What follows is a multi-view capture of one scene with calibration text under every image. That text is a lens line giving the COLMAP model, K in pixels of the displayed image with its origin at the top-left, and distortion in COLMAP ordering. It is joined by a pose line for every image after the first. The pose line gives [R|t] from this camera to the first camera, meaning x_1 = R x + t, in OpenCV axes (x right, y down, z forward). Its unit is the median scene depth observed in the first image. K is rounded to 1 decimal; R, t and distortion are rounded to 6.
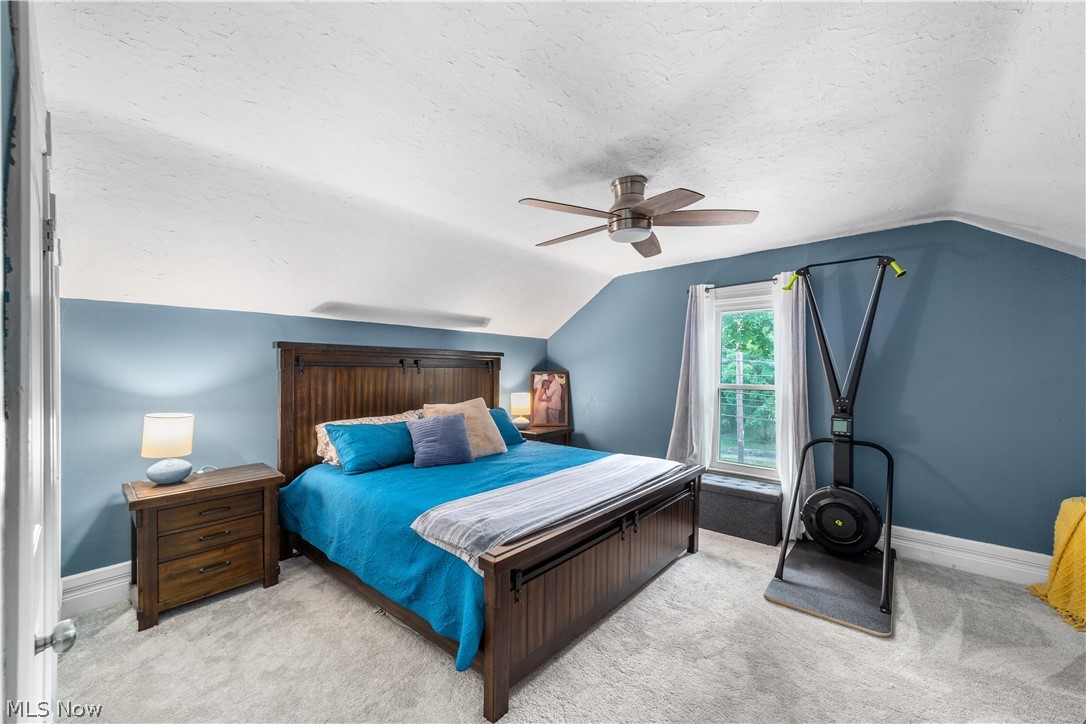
lens RADIAL K [[420.5, 0, 543.1], [0, 420.5, 366.7], [0, 0, 1]] dist [-0.005426, 0.001658]
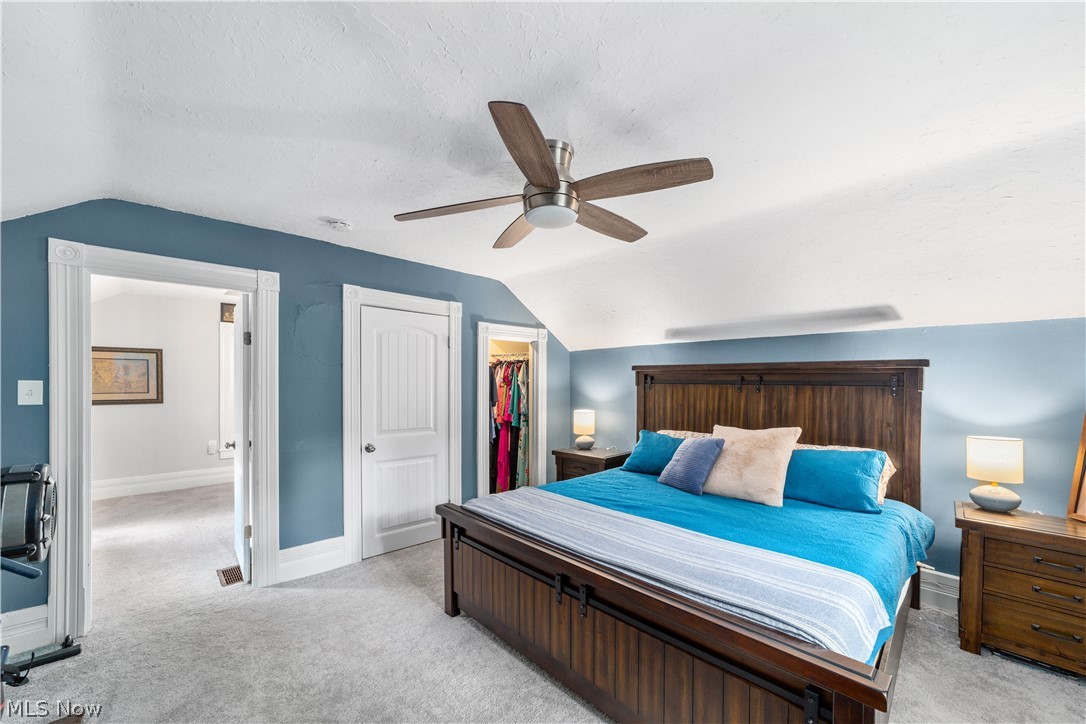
lens RADIAL K [[420.5, 0, 549.7], [0, 420.5, 383.6], [0, 0, 1]] dist [-0.005426, 0.001658]
pose [[-0.070552, 0.000405, -0.997508, 0.658869], [-0.001646, 0.999999, 0.000523, -0.000838], [0.997507, 0.001678, -0.070552, 0.697950]]
